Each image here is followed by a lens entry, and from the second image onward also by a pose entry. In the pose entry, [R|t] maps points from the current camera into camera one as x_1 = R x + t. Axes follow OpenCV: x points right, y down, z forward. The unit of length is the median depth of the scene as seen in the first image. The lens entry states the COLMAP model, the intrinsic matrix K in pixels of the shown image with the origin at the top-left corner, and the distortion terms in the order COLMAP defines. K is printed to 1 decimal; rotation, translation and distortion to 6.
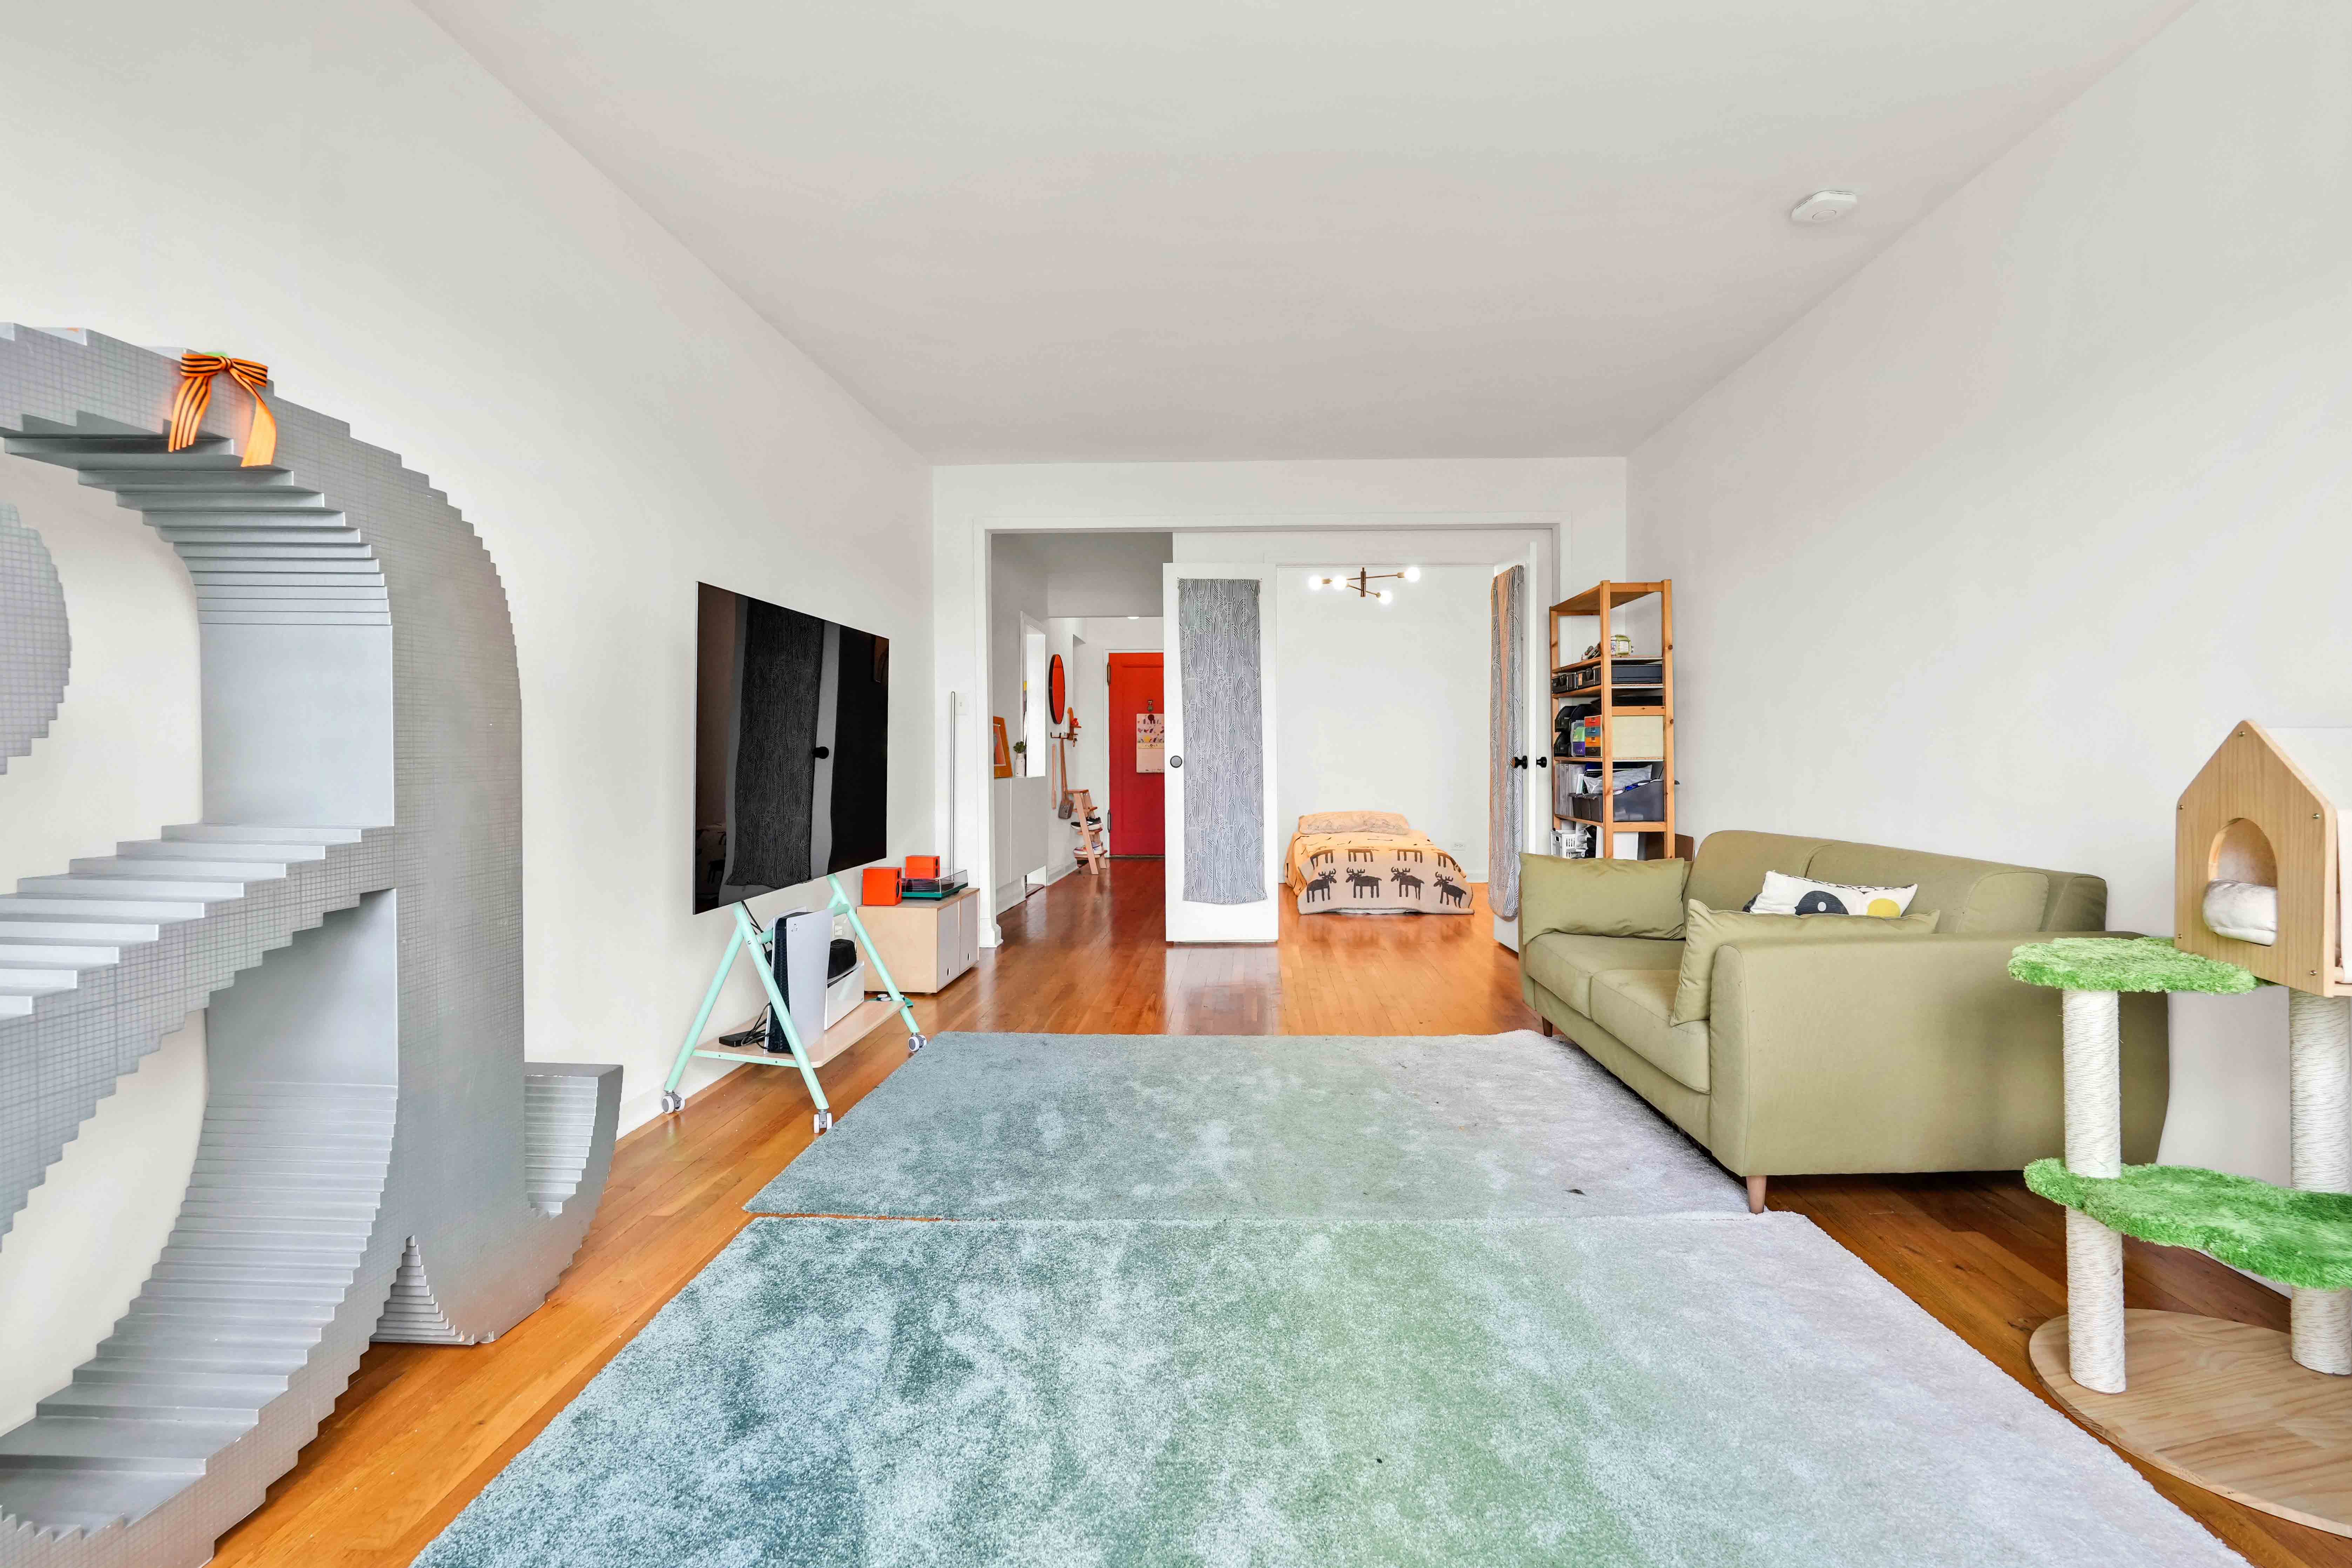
lens RADIAL K [[1082.3, 0, 1181.5], [0, 1082.3, 766.8], [0, 0, 1]] dist [-0.022835, 0.012560]
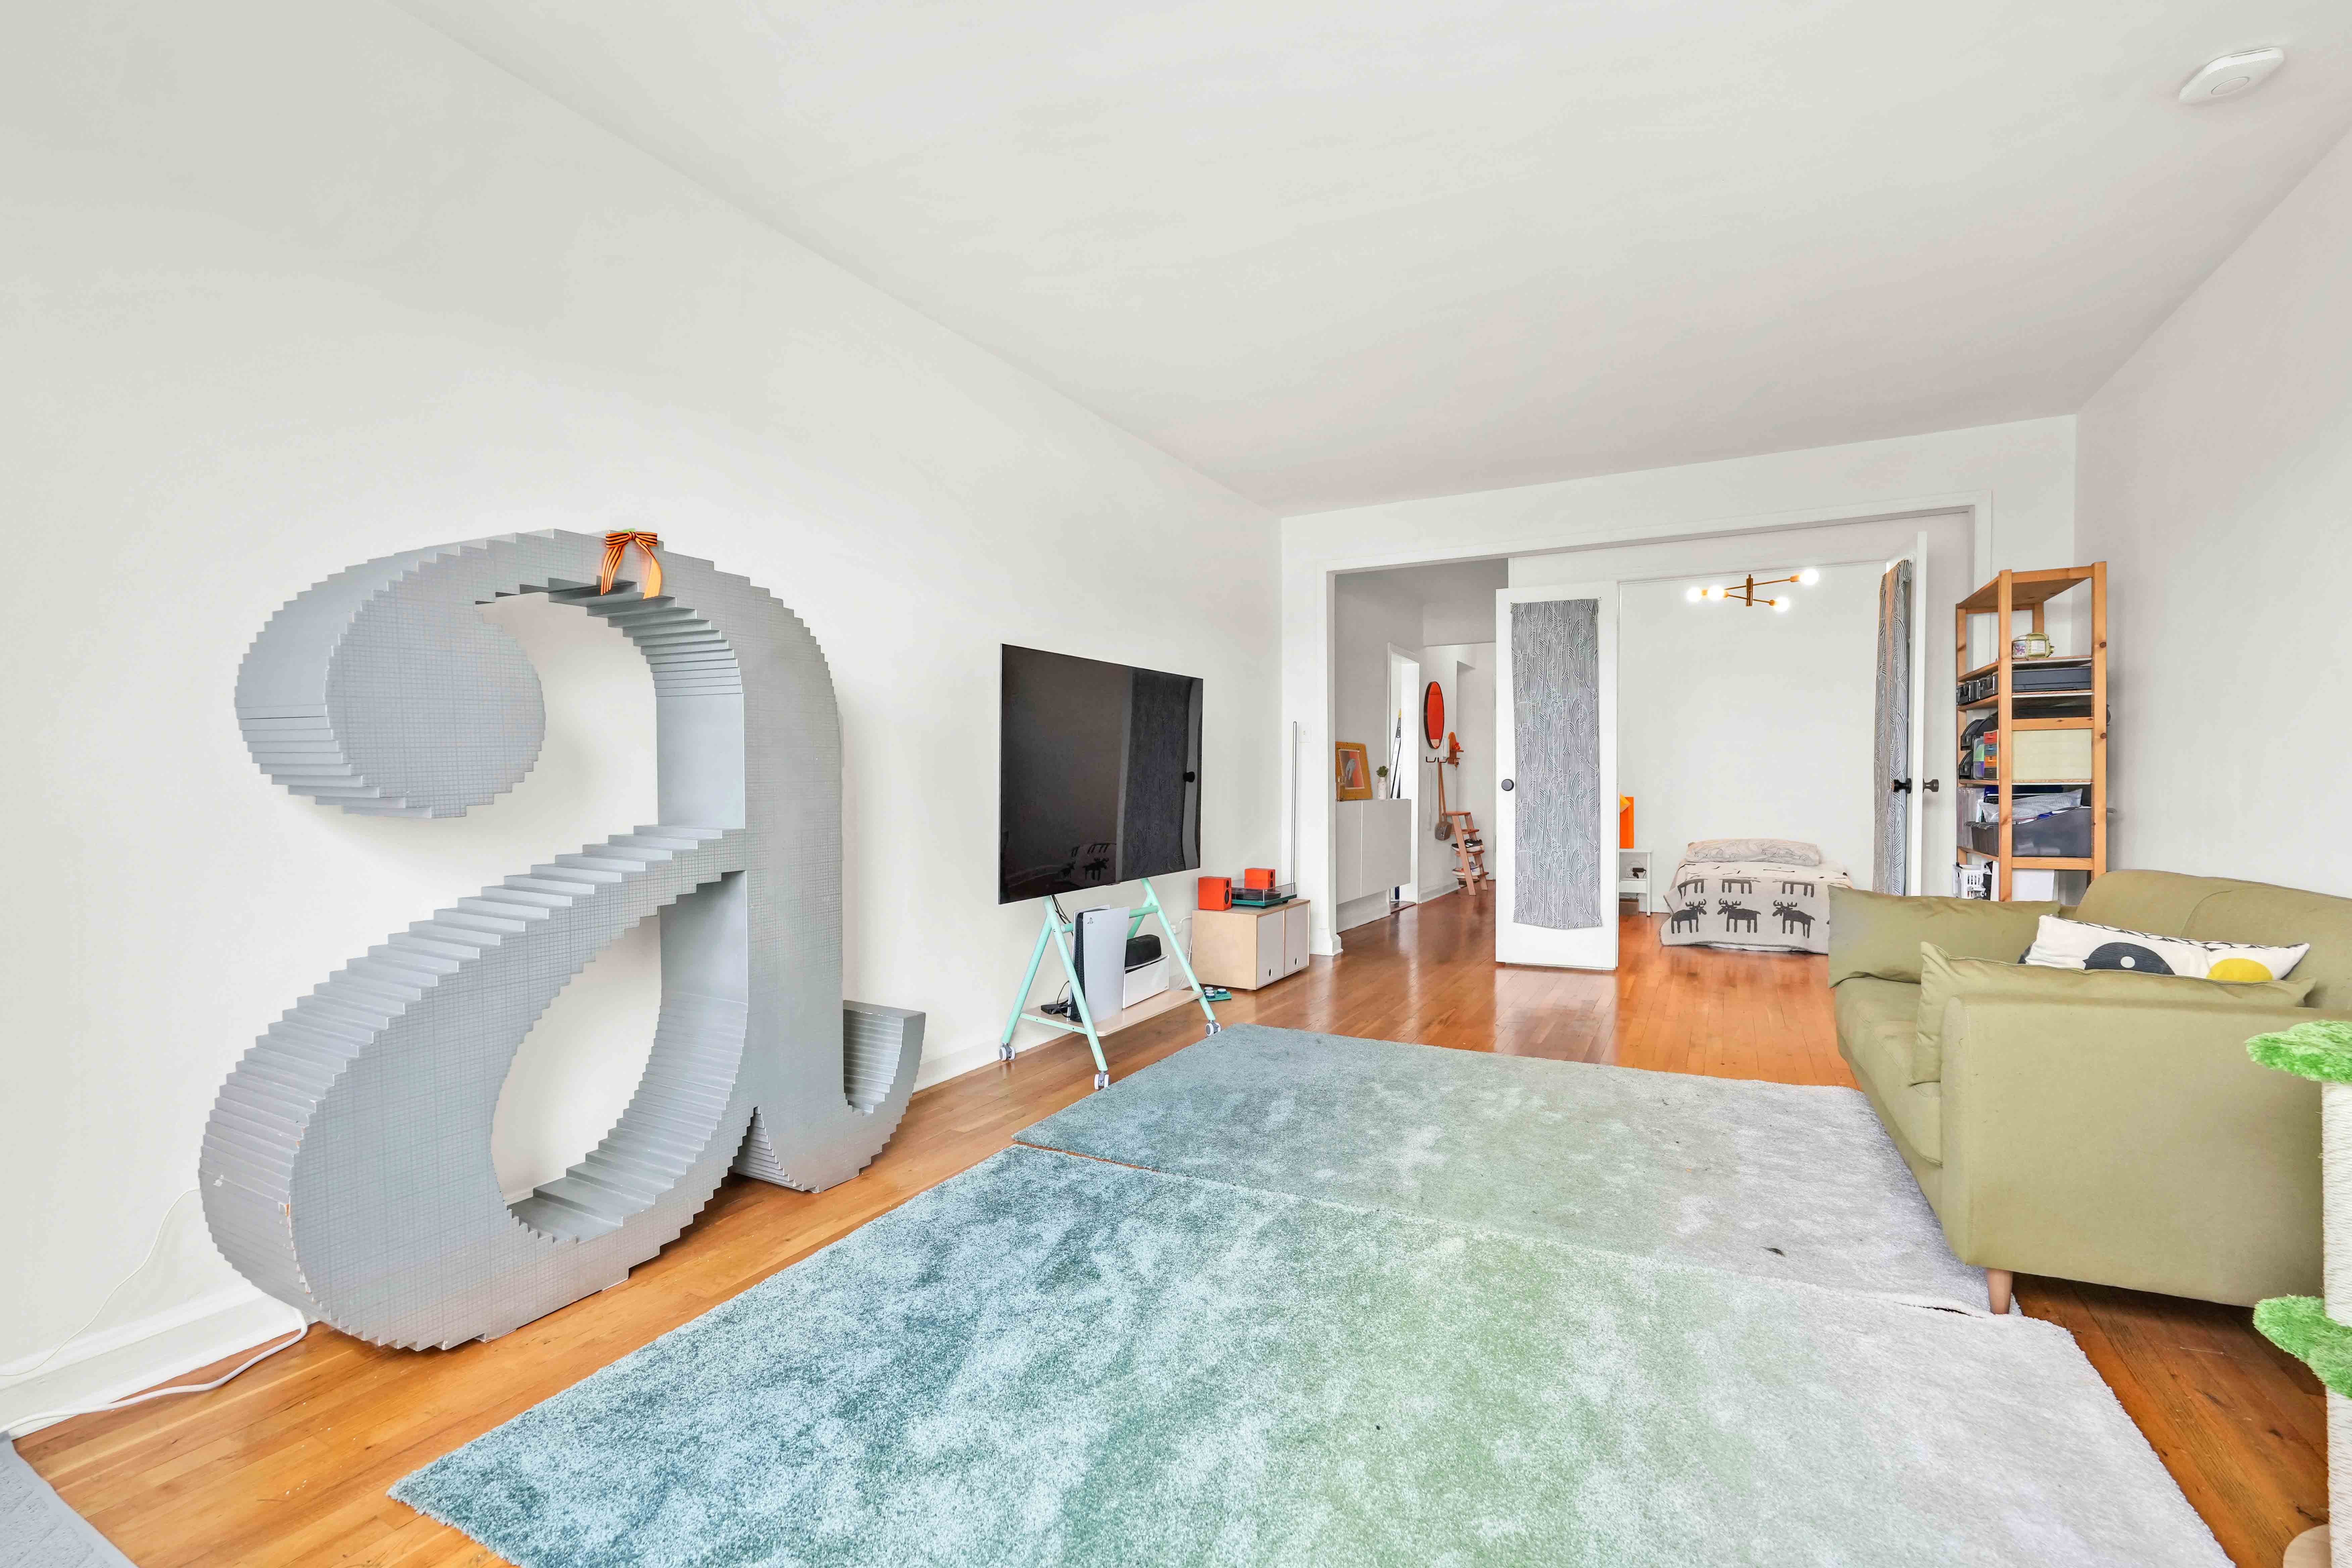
lens RADIAL K [[1039.1, 0, 1169.9], [0, 1039.1, 788.1], [0, 0, 1]] dist [-0.019717, 0.008804]
pose [[0.900662, 0.001362, -0.434518, 0.277824], [-0.002104, 0.999997, -0.001227, -0.000096], [0.434515, 0.002020, 0.900662, -0.021155]]
